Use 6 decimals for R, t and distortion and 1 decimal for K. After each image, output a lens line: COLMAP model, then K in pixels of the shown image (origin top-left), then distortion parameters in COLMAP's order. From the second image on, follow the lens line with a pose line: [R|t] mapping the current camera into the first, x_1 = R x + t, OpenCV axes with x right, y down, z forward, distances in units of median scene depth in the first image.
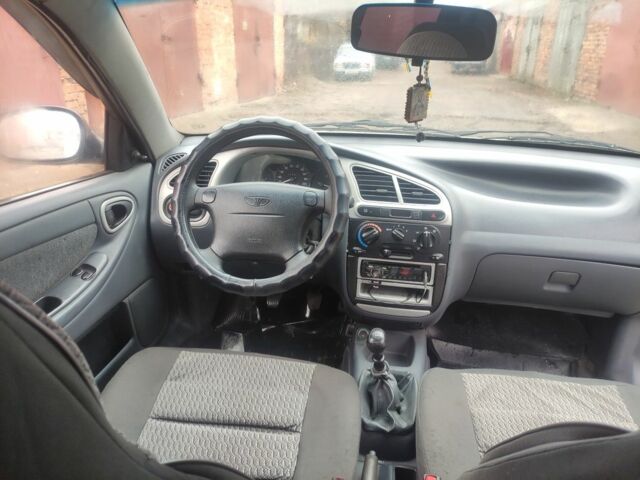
lens RADIAL K [[467.2, 0, 320.2], [0, 467.2, 242.9], [0, 0, 1]] dist [0.057171, -0.030811]
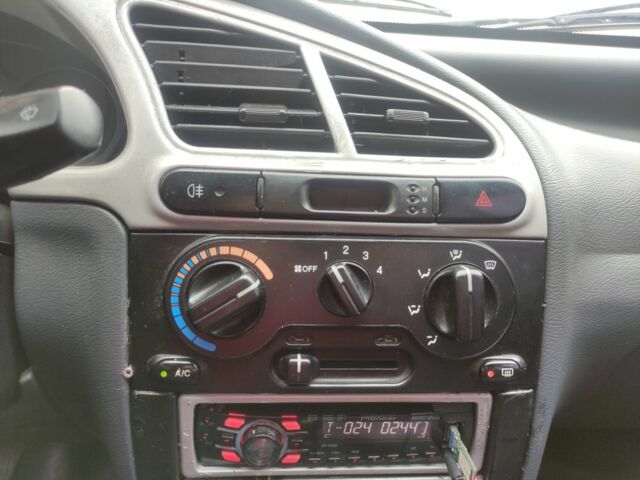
lens RADIAL K [[467.2, 0, 323.9], [0, 467.2, 241.2], [0, 0, 1]] dist [0.057171, -0.030811]
pose [[0.963348, -0.048232, 0.263883, 0.095598], [0.067586, 0.995610, -0.064759, -0.026508], [-0.259601, 0.080220, 0.962378, 0.772090]]
